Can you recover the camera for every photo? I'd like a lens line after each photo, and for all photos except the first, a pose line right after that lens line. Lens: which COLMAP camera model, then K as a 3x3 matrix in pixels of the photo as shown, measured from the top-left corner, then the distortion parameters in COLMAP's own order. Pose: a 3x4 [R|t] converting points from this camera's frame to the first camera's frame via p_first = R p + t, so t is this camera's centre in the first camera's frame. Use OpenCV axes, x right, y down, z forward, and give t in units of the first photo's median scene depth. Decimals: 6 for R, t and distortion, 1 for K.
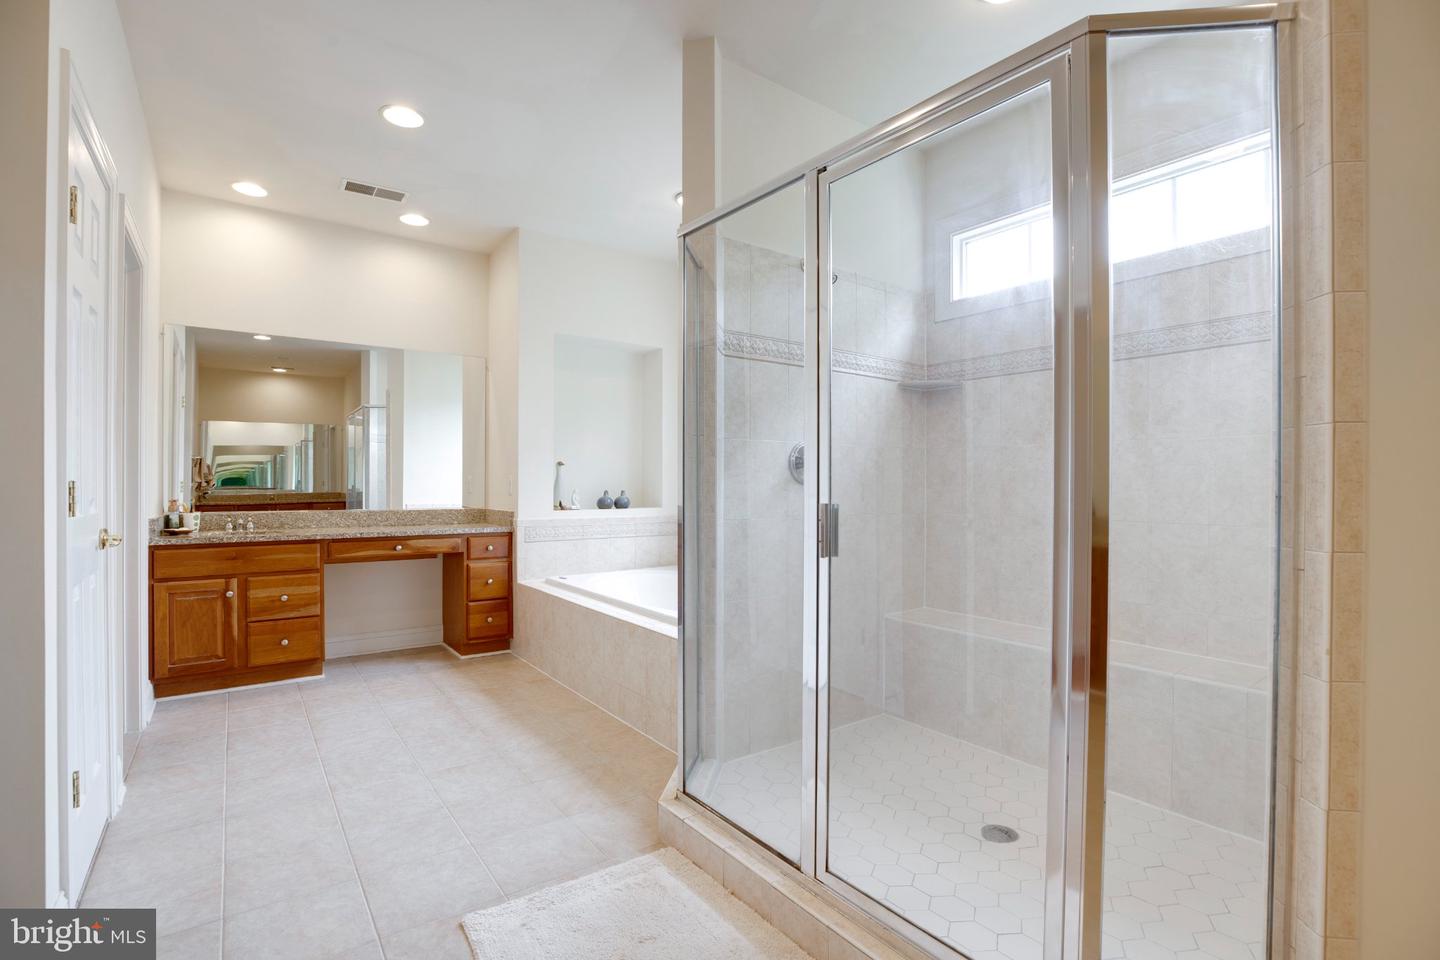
lens RADIAL K [[668.0, 0, 717.1], [0, 668.0, 479.0], [0, 0, 1]] dist [-0.023771, 0.003393]
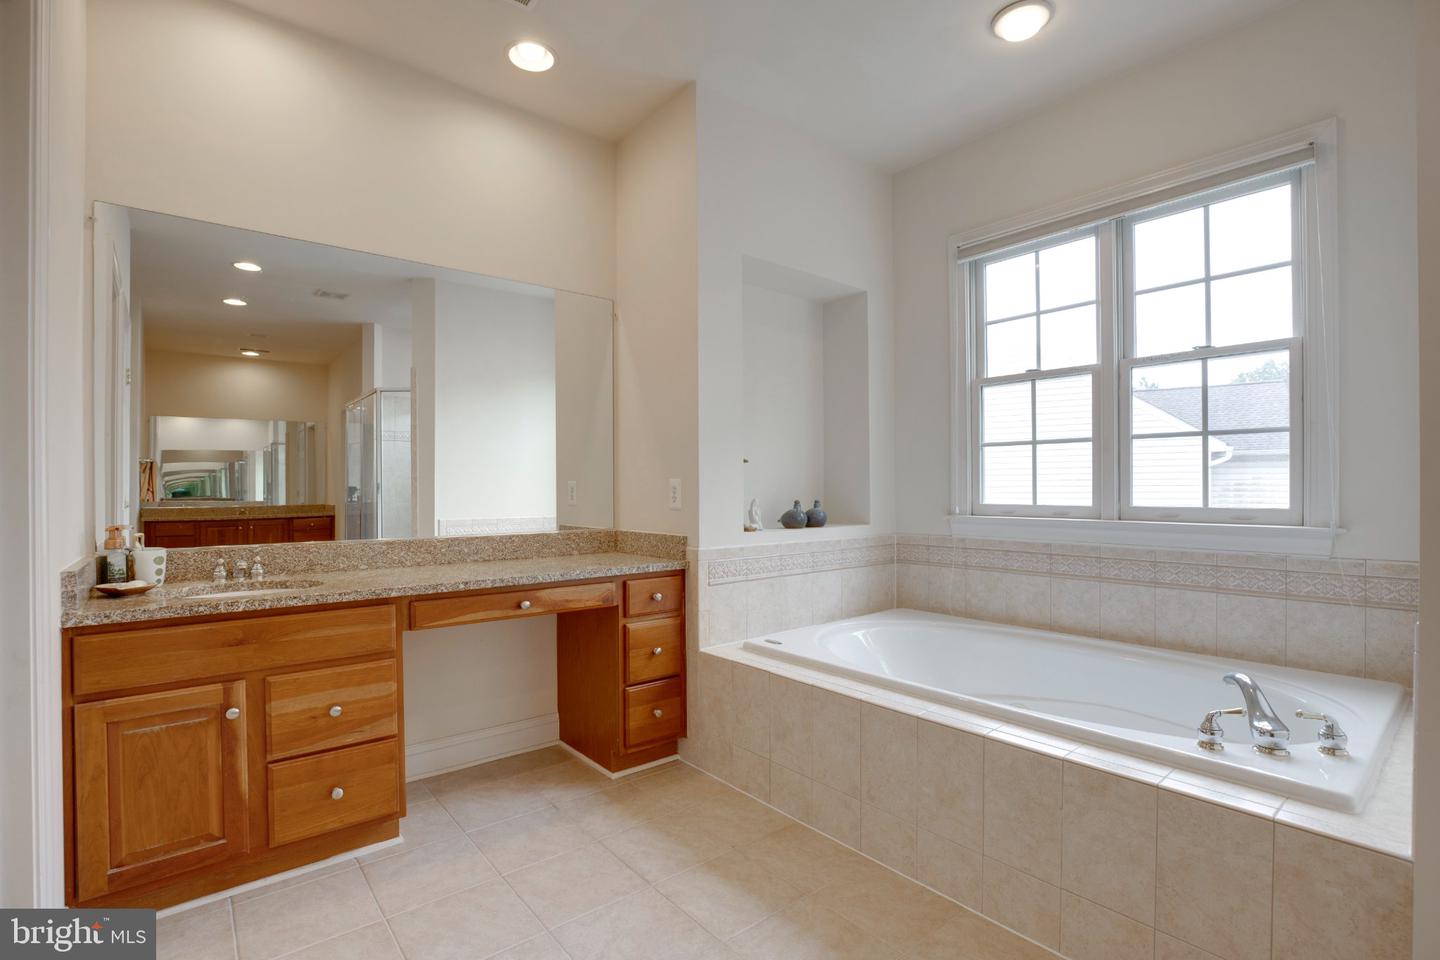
lens RADIAL K [[668.0, 0, 724.0], [0, 668.0, 484.7], [0, 0, 1]] dist [-0.023771, 0.003393]
pose [[0.998196, -0.008539, 0.059435, -0.318664], [0.008527, 0.999964, 0.000457, 0.000525], [-0.059437, 0.000051, 0.998232, 0.384871]]
